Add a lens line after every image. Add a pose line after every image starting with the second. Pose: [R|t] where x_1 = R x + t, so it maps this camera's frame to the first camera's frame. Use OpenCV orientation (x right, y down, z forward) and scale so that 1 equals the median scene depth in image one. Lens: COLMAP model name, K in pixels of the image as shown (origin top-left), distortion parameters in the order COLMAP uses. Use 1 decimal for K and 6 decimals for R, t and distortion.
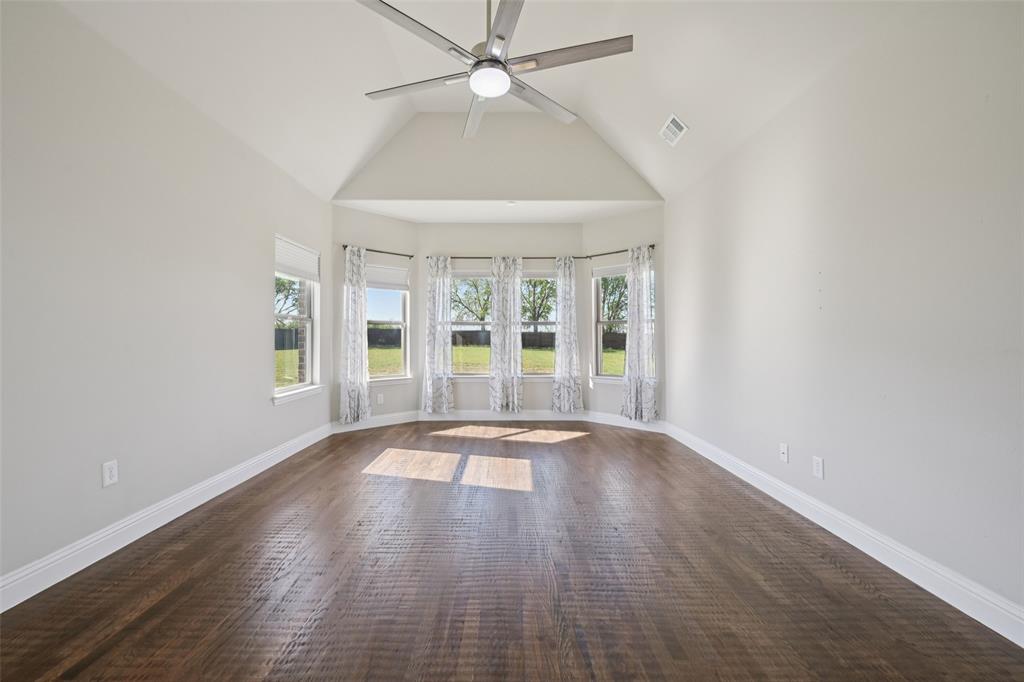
lens RADIAL K [[409.5, 0, 511.3], [0, 409.5, 335.5], [0, 0, 1]] dist [0.003858, 0.000973]
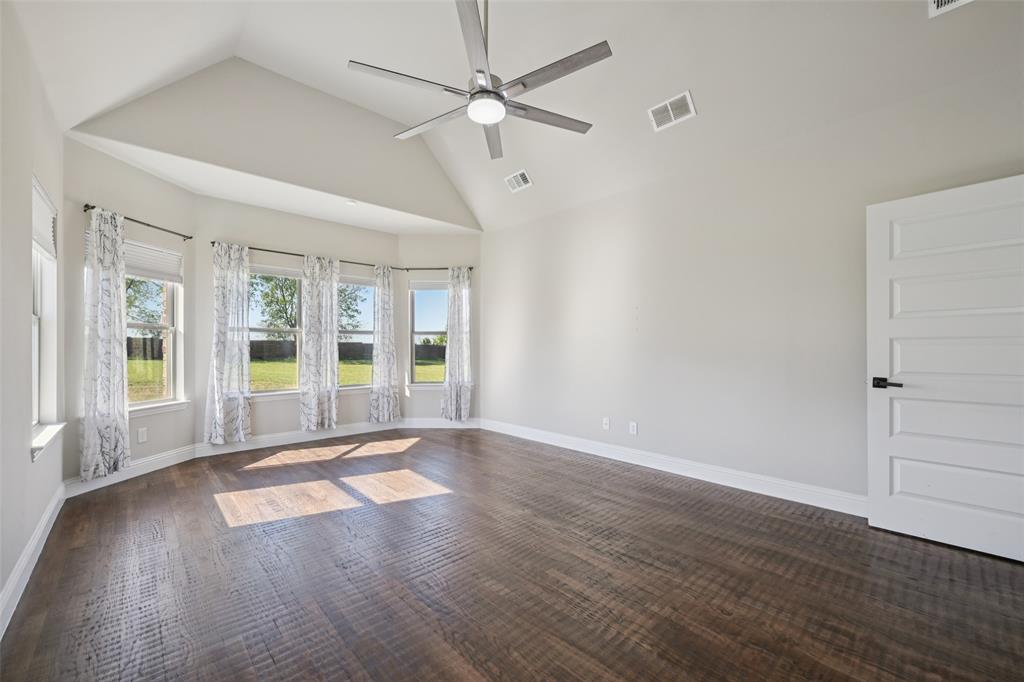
lens RADIAL K [[409.5, 0, 496.7], [0, 409.5, 351.7], [0, 0, 1]] dist [0.003858, 0.000973]
pose [[0.747389, -0.007304, 0.664346, -0.328759], [-0.004823, 0.999854, 0.016418, -0.001763], [-0.664369, -0.015475, 0.747245, 0.074688]]
